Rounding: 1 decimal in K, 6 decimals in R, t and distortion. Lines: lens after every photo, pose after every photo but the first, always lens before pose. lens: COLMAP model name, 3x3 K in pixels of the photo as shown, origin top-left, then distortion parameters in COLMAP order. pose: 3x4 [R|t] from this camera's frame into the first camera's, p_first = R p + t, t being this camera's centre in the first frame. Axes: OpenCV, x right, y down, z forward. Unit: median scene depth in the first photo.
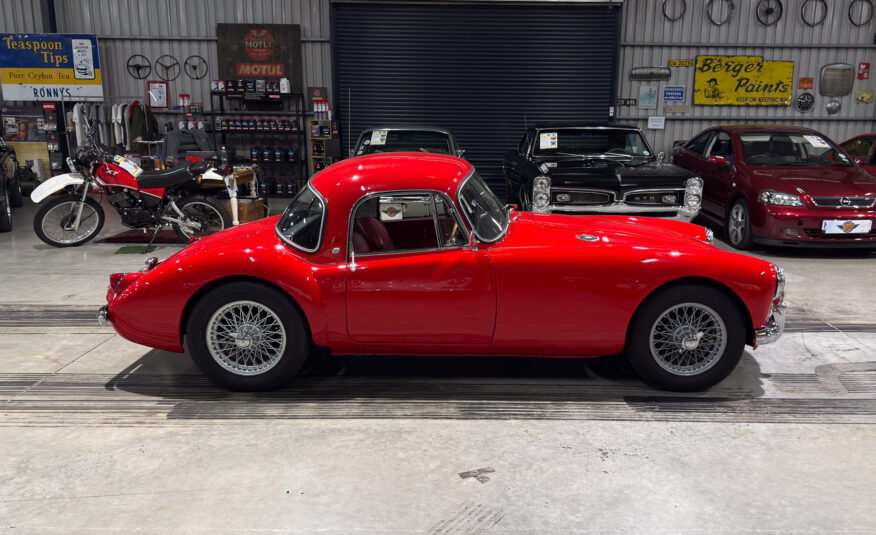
lens RADIAL K [[713.2, 0, 480.3], [0, 713.2, 277.2], [0, 0, 1]] dist [0.060238, -0.095055]
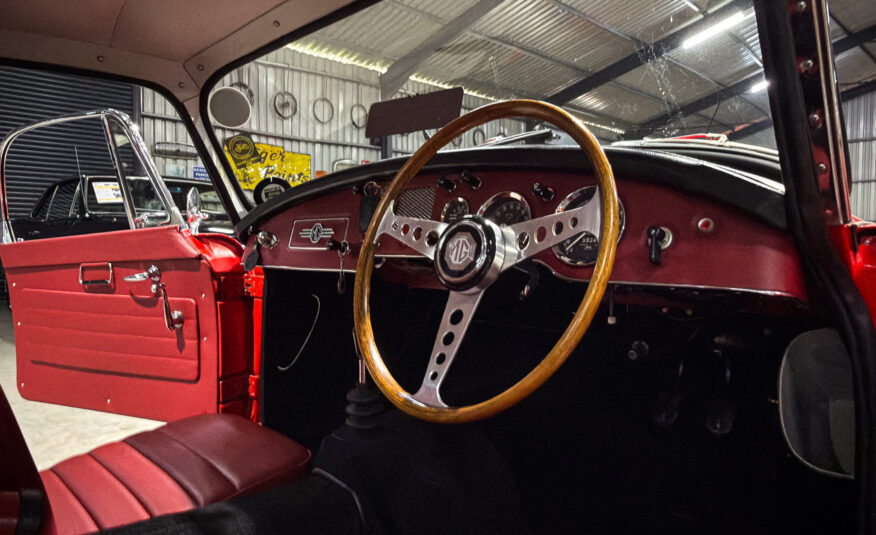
lens RADIAL K [[602.6, 0, 422.6], [0, 602.6, 261.7], [0, 0, 1]] dist [0.020503, -0.000323]
pose [[0.733892, -0.029060, 0.678644, -0.054435], [0.153321, 0.980388, -0.123822, -0.009135], [-0.661736, 0.194923, 0.723954, 0.291999]]
